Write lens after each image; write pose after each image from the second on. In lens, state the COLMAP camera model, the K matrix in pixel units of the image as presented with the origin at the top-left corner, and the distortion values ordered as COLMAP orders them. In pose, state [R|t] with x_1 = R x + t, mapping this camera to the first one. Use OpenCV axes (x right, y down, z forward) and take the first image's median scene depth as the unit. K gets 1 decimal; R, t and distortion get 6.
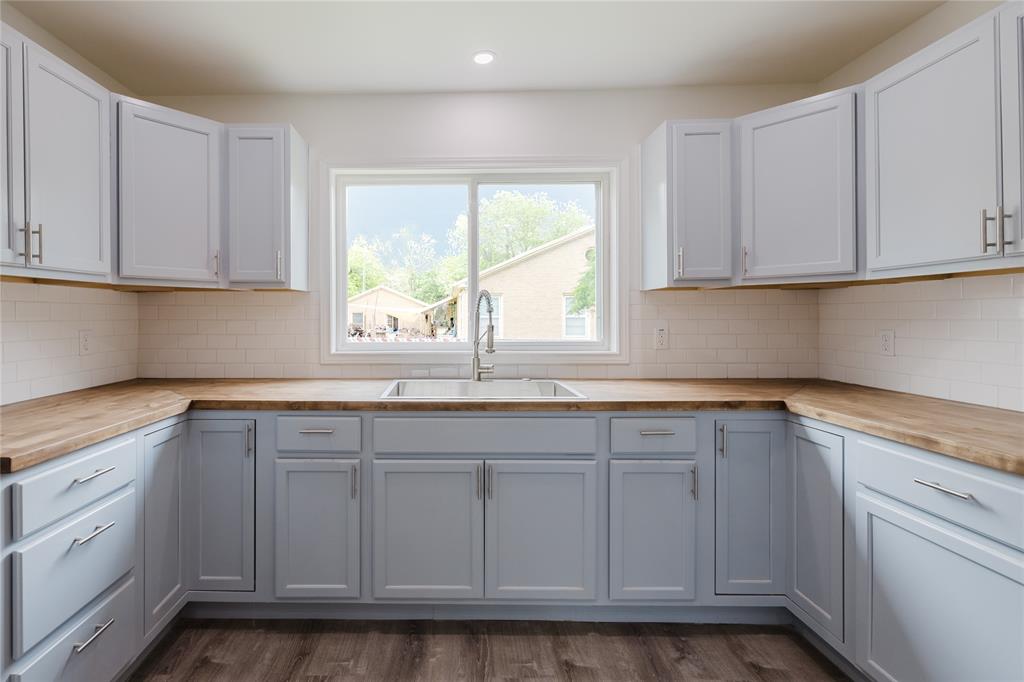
lens RADIAL K [[505.2, 0, 511.9], [0, 505.2, 290.1], [0, 0, 1]] dist [-0.011115, -0.000594]
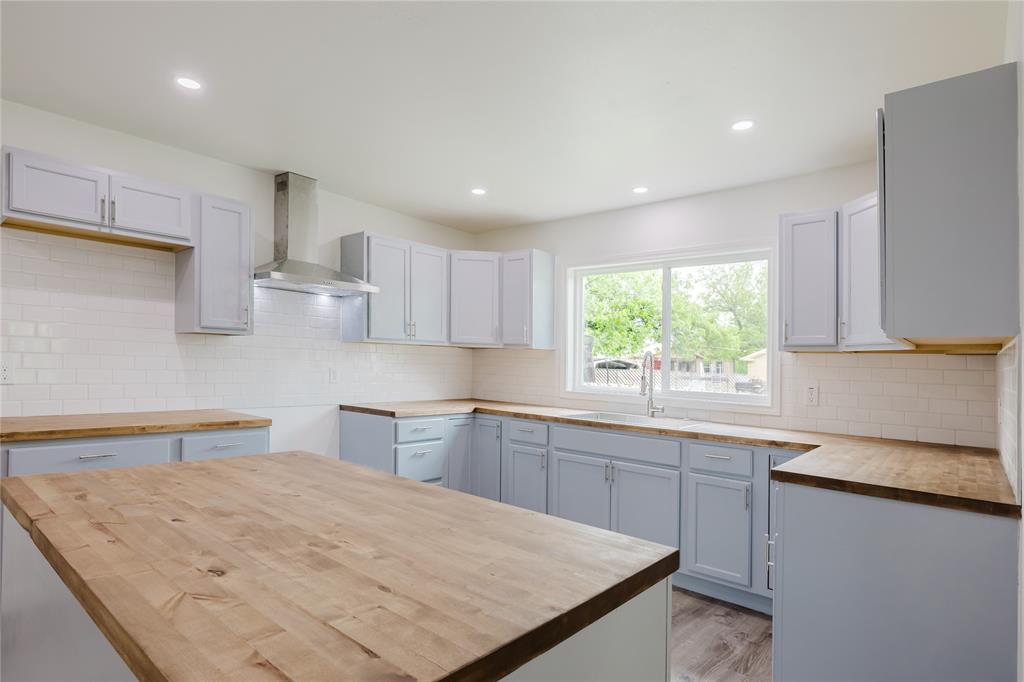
lens RADIAL K [[555.5, 0, 512.0], [0, 555.5, 341.0], [0, 0, 1]] dist [-0.000330, -0.000268]
pose [[0.773854, 0.005029, -0.633344, 0.788276], [-0.002040, 0.999983, 0.005447, -0.045195], [0.633361, -0.002923, 0.773851, -0.533982]]
